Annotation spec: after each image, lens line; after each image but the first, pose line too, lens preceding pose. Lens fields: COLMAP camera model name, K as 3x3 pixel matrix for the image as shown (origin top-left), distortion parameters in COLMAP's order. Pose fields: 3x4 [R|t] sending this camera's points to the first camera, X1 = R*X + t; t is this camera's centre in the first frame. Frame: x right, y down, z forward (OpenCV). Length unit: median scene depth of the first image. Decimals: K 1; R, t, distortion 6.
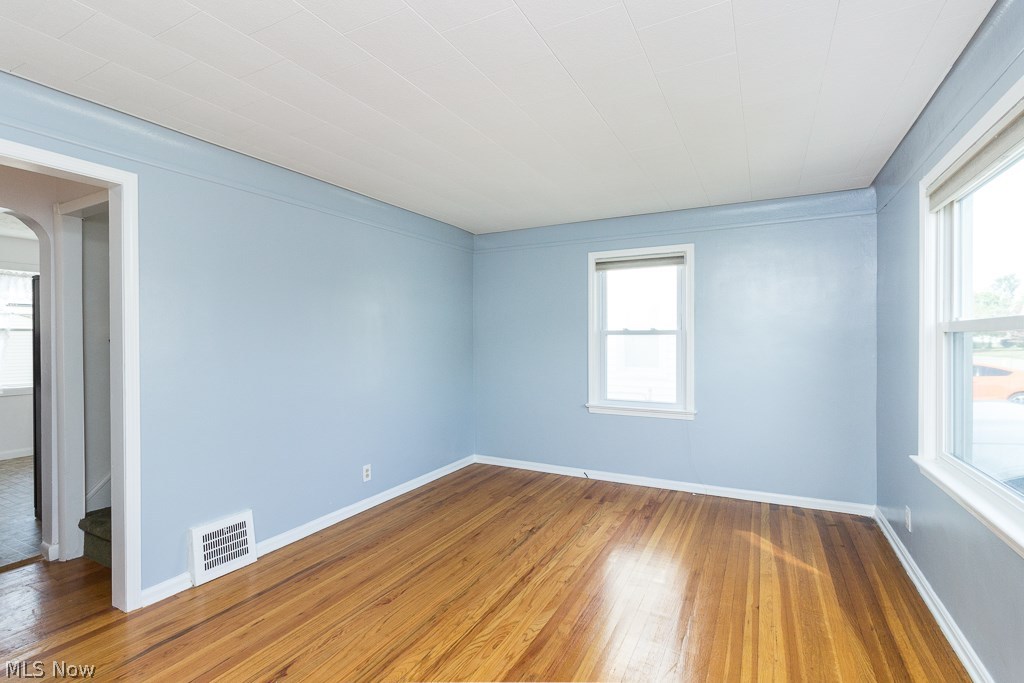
lens RADIAL K [[473.8, 0, 512.5], [0, 473.8, 341.1], [0, 0, 1]] dist [-0.000668, -0.000029]
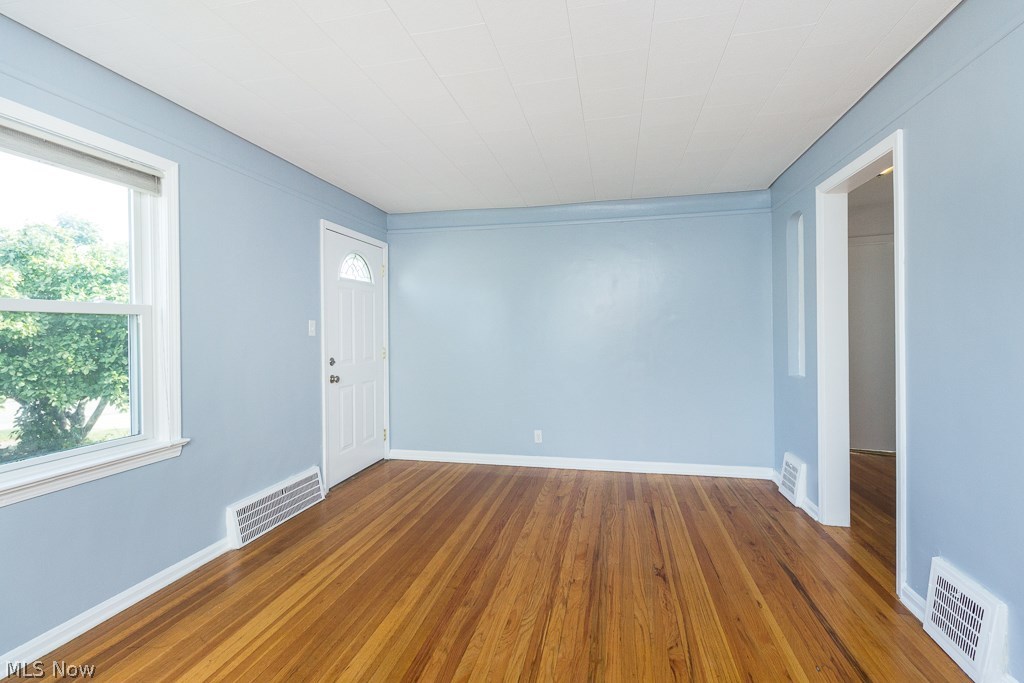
lens RADIAL K [[473.8, 0, 511.8], [0, 473.8, 335.7], [0, 0, 1]] dist [-0.000668, -0.000029]
pose [[-0.962066, 0.018124, -0.272214, 0.207948], [0.014010, 0.999756, 0.017049, 0.026311], [0.272457, 0.012588, -0.962086, 1.870064]]
